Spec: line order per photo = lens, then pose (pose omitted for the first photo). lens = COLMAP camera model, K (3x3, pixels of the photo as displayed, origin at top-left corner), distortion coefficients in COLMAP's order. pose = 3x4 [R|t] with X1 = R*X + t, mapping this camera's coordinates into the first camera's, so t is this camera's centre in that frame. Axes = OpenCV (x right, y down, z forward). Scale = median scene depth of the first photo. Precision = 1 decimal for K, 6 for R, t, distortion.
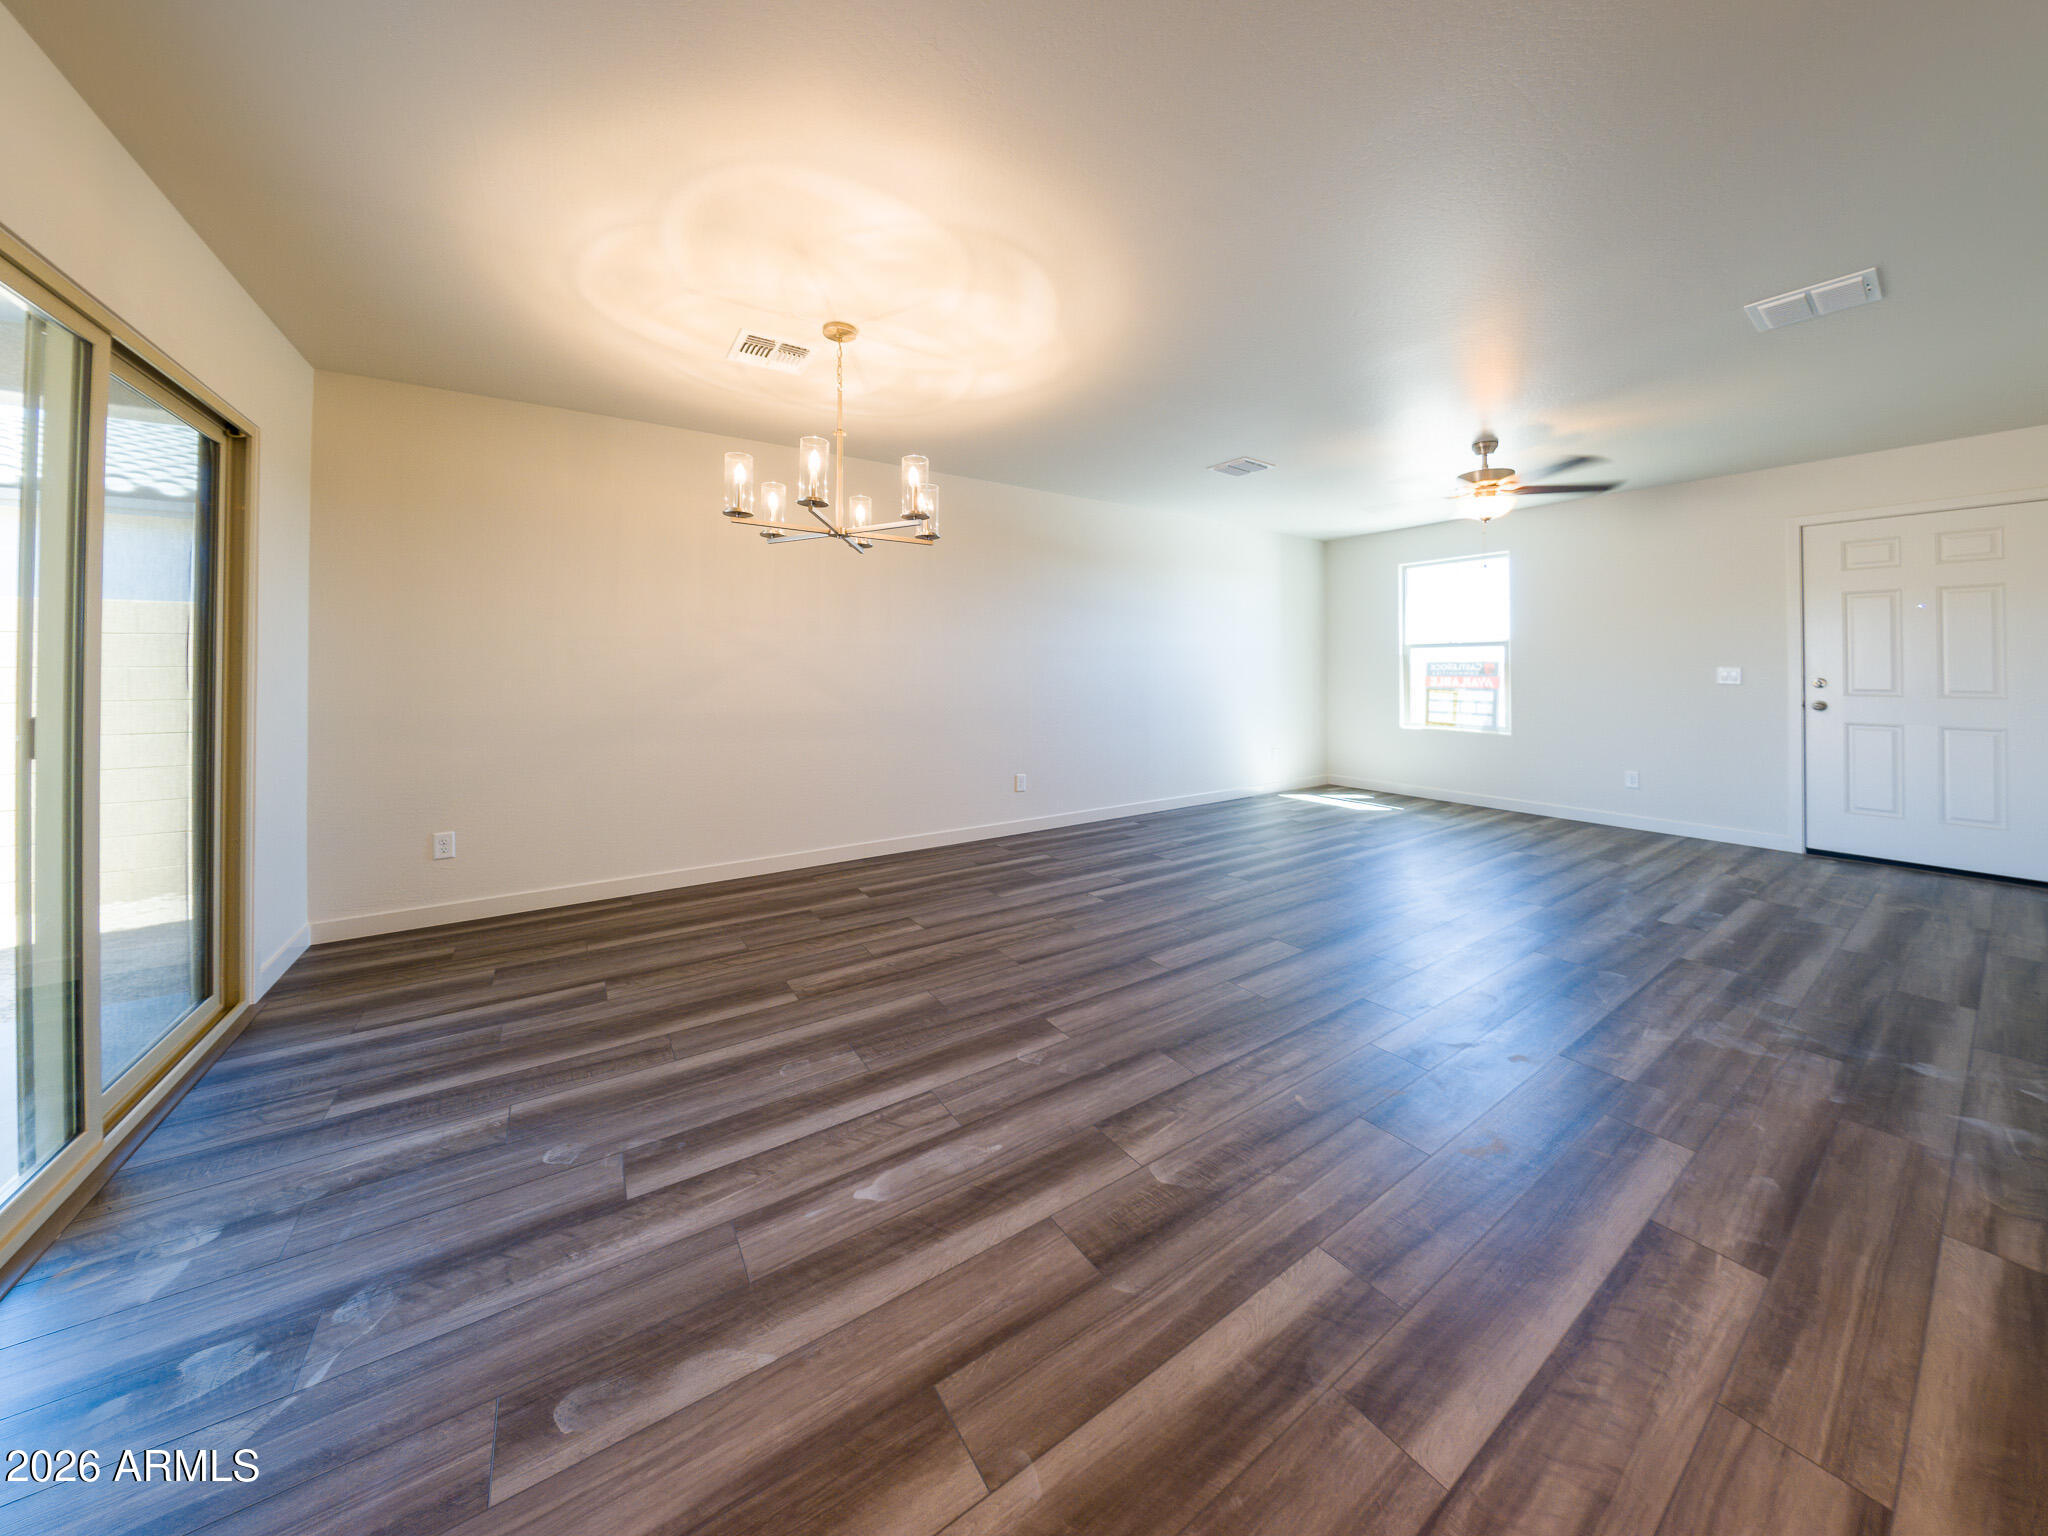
lens RADIAL K [[699.8, 0, 1025.0], [0, 699.8, 661.5], [0, 0, 1]] dist [-0.016823, 0.000576]
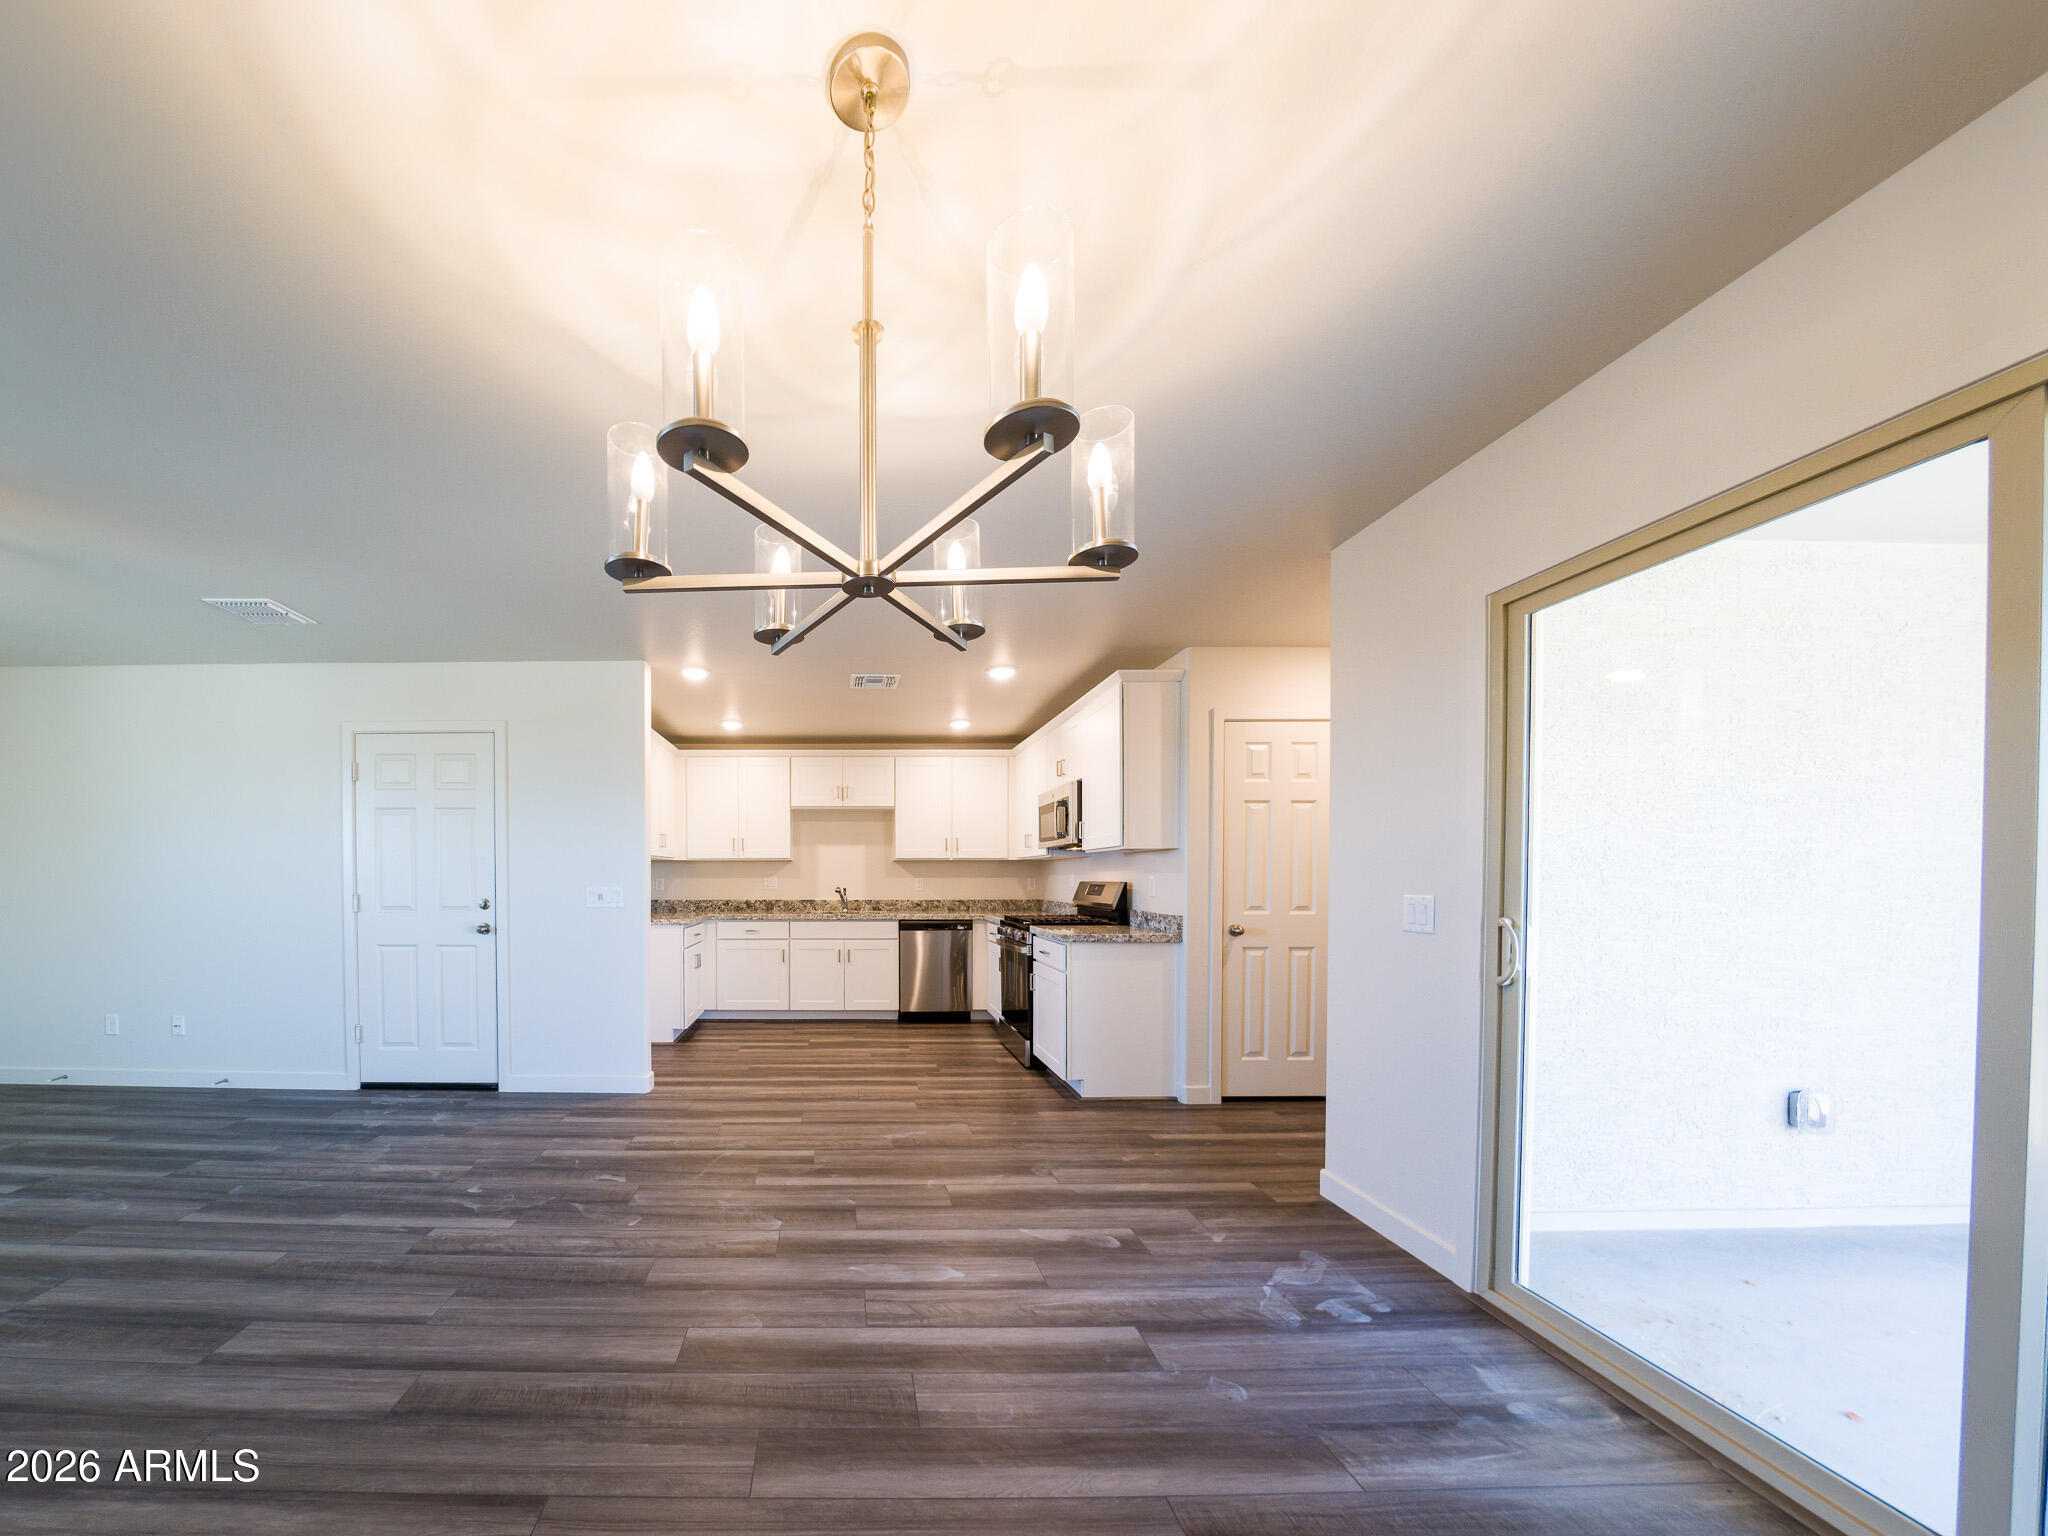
lens RADIAL K [[699.8, 0, 819.1], [0, 699.8, 882.8], [0, 0, 1]] dist [-0.016823, 0.000576]
pose [[-0.817361, 0.001100, 0.576124, -0.589873], [-0.001738, 0.999989, -0.004375, -0.013349], [-0.576123, -0.004577, -0.817350, 1.673021]]
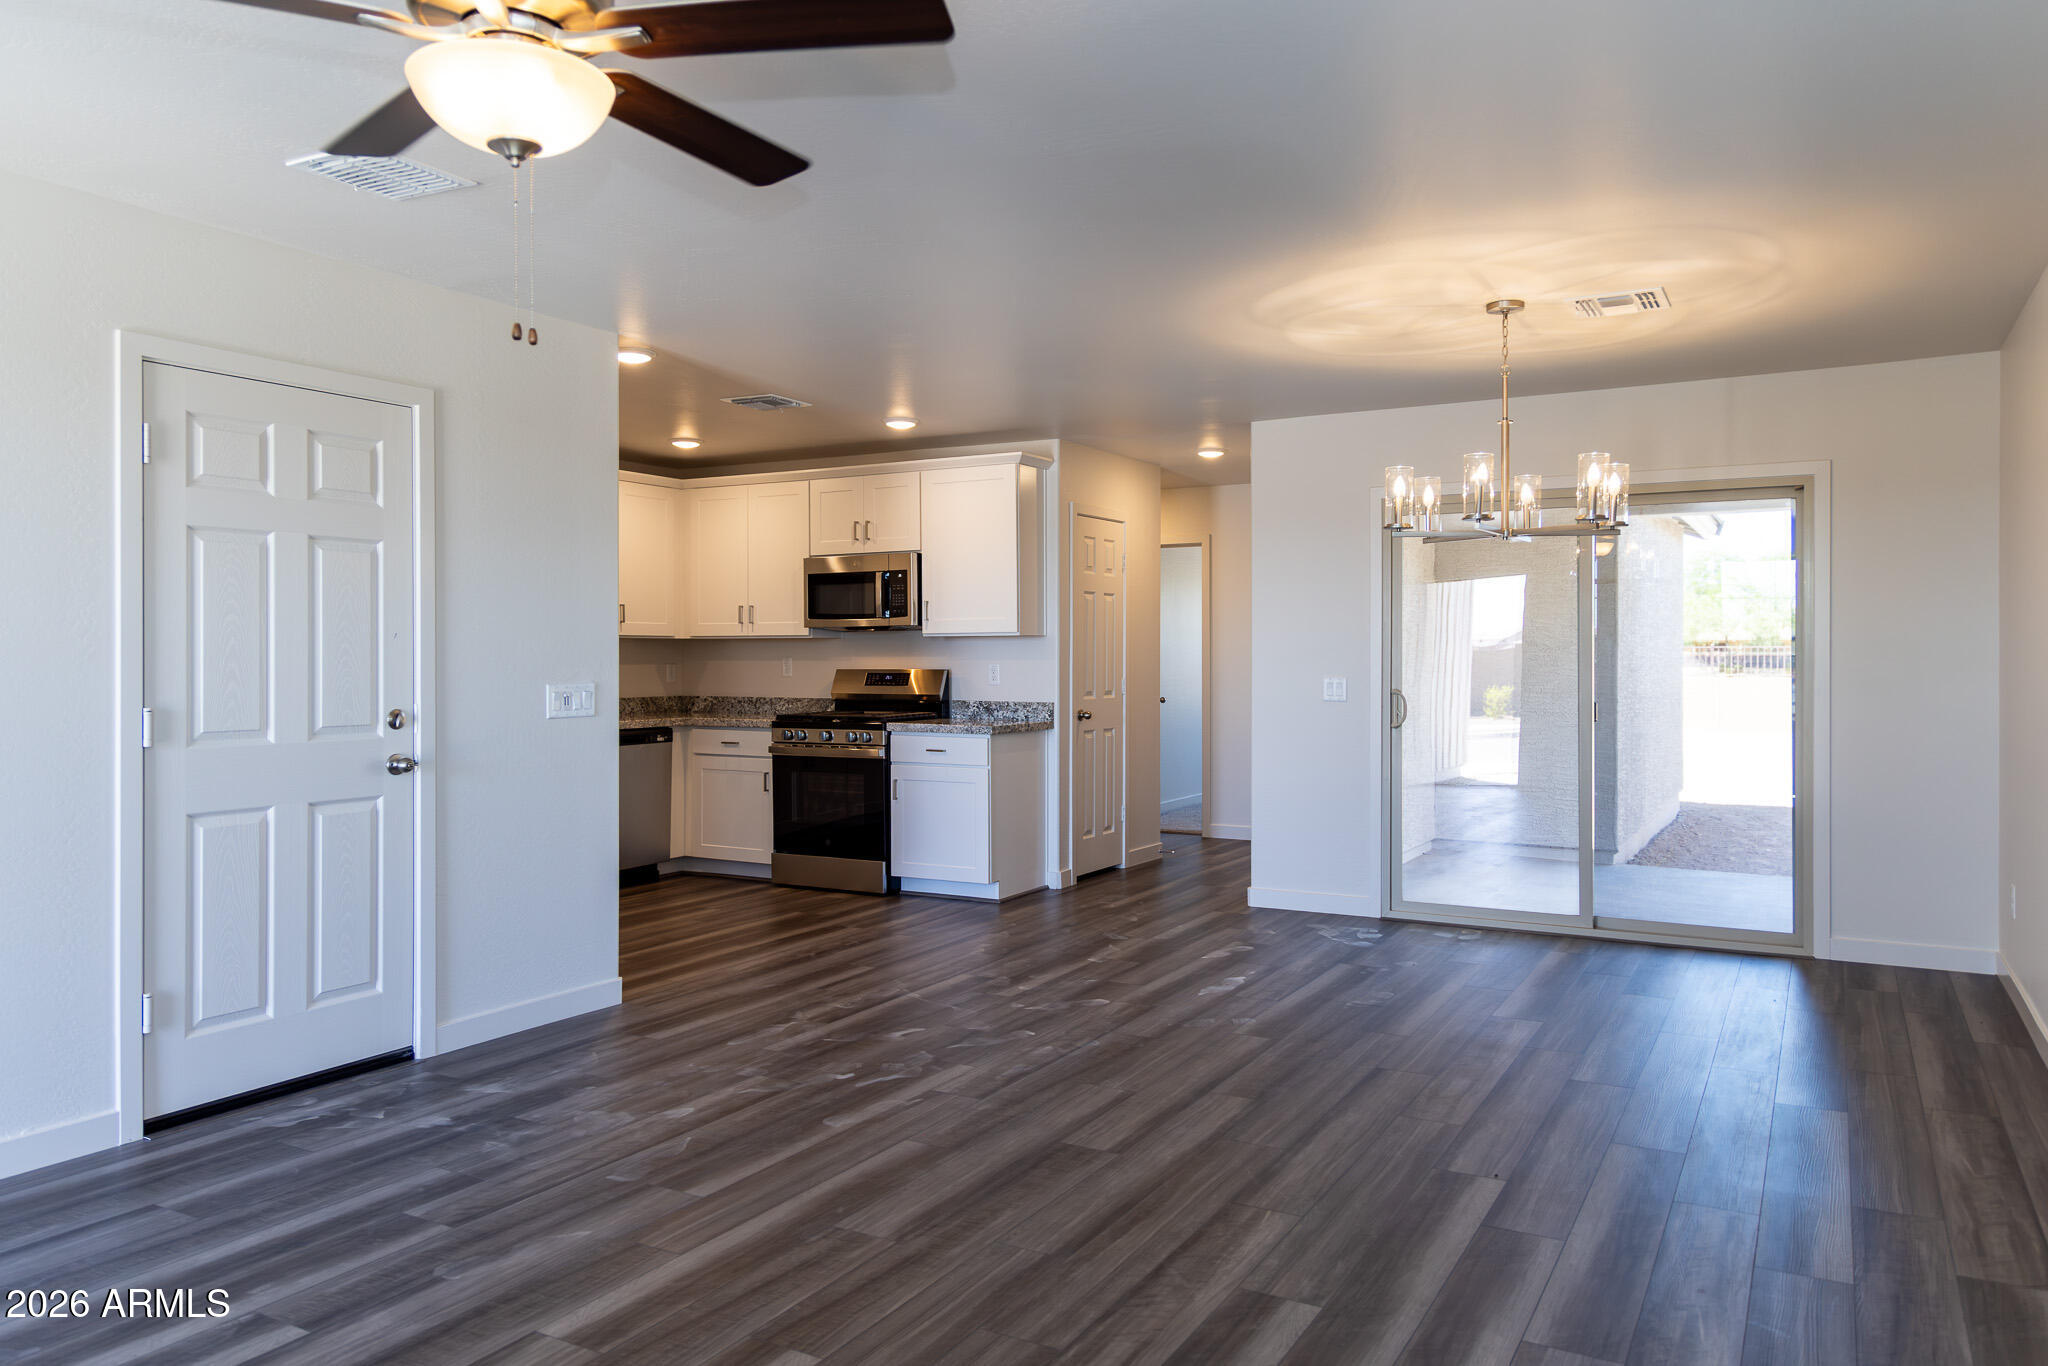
lens RADIAL K [[1419.4, 0, 1013.0], [0, 1419.4, 654.5], [0, 0, 1]] dist [0.008043, -0.001196]
pose [[-0.901055, 0.003226, -0.433693, 1.362146], [0.009178, 0.999890, -0.011629, -0.021230], [0.433608, -0.014459, -0.900986, 2.932405]]
